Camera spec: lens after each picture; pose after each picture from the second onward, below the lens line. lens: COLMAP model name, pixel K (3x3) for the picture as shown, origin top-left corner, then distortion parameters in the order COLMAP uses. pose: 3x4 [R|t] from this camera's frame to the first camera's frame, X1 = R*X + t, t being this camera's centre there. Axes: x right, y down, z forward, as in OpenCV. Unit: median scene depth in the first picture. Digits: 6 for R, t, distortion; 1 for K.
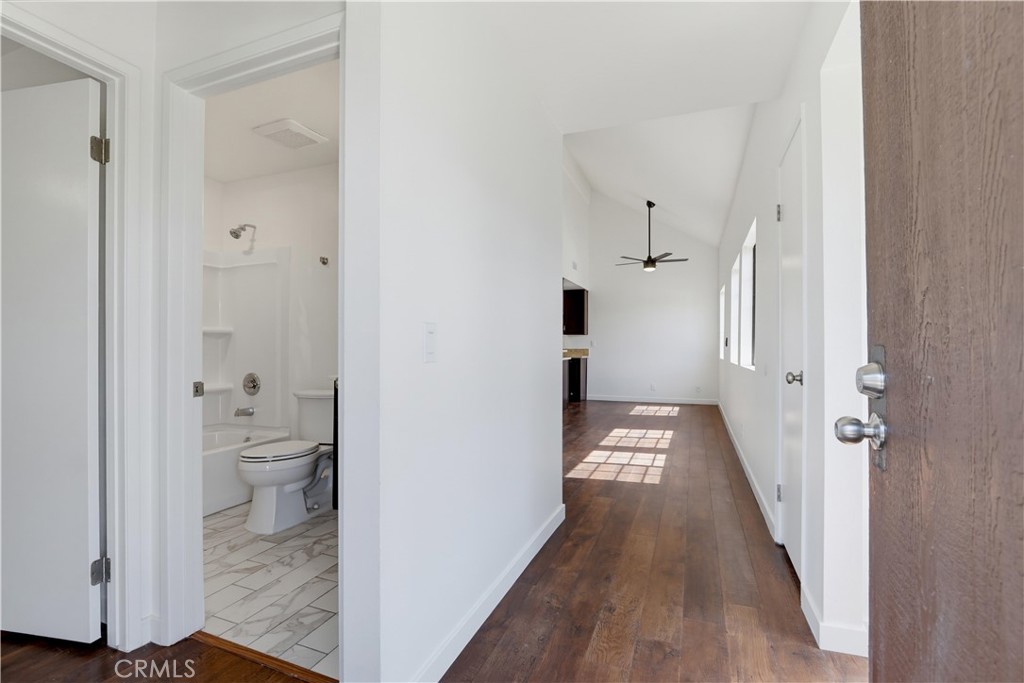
lens RADIAL K [[467.9, 0, 507.2], [0, 467.9, 345.3], [0, 0, 1]] dist [-0.020398, 0.000392]
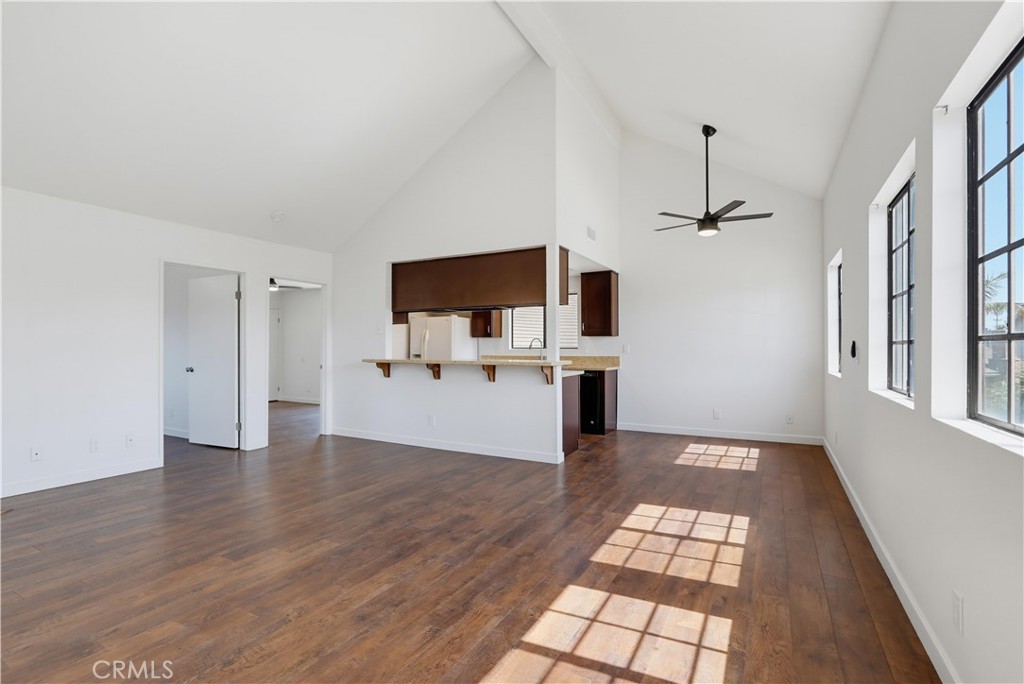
lens RADIAL K [[478.6, 0, 498.2], [0, 478.6, 343.7], [0, 0, 1]] dist [-0.014588, -0.000127]
pose [[0.989982, -0.005424, -0.141089, 0.276464], [0.004584, 0.999970, -0.006278, -0.022099], [0.141118, 0.005568, 0.989977, 0.775384]]
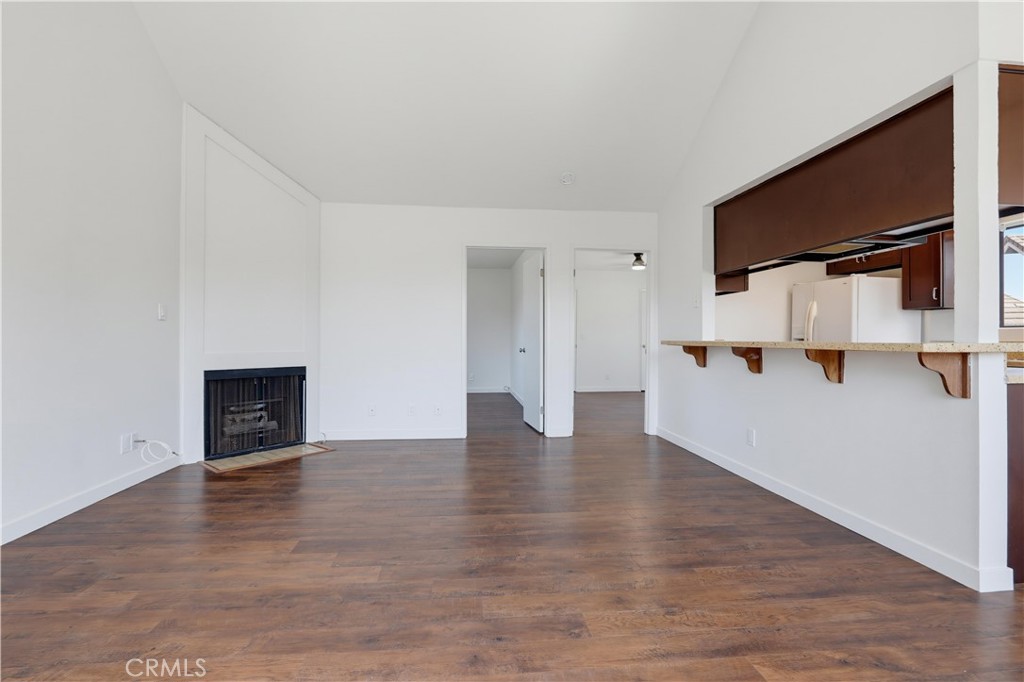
lens RADIAL K [[477.8, 0, 510.8], [0, 477.8, 339.6], [0, 0, 1]] dist [-0.013284, 0.000816]
pose [[0.467286, -0.002298, -0.884103, 0.496286], [-0.000048, 0.999997, -0.002625, 0.020636], [0.884106, 0.001270, 0.467284, 1.448595]]
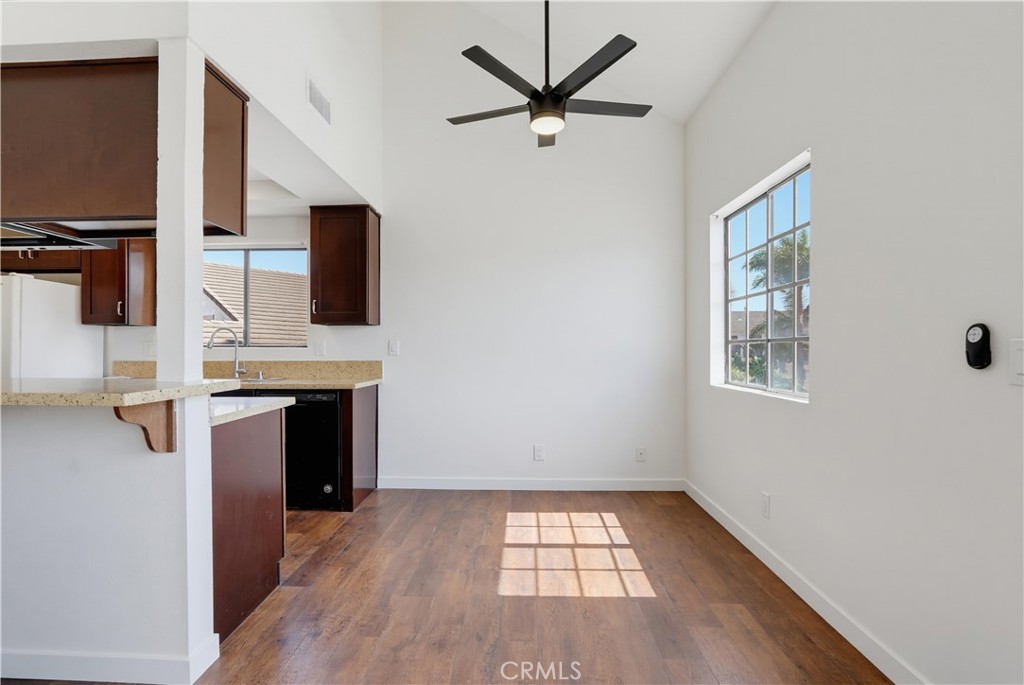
lens RADIAL K [[482.4, 0, 502.5], [0, 482.4, 345.3], [0, 0, 1]] dist [-0.014779, -0.000046]
pose [[0.944193, -0.003320, 0.329377, 0.392283], [0.003863, 0.999992, -0.000994, -0.013169], [-0.329371, 0.002211, 0.944198, 1.673905]]
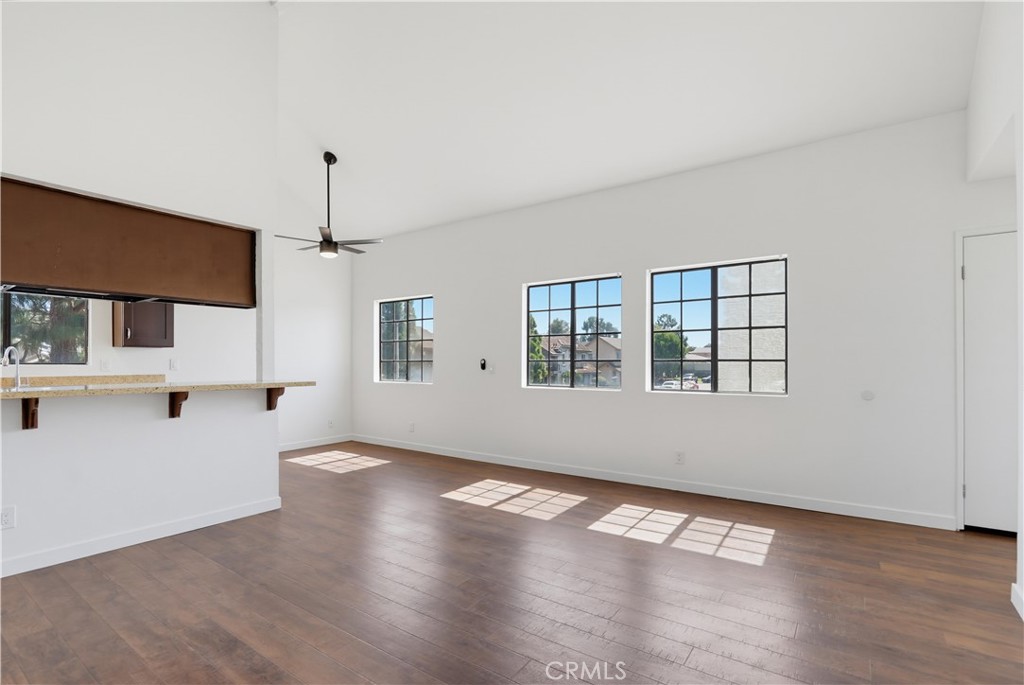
lens RADIAL K [[483.8, 0, 513.0], [0, 483.8, 361.4], [0, 0, 1]] dist [-0.032161, -0.000121]
pose [[0.224853, -0.004530, 0.974382, -0.764229], [-0.002996, 0.999981, 0.005340, -0.032454], [-0.974388, -0.004120, 0.224835, 1.423081]]
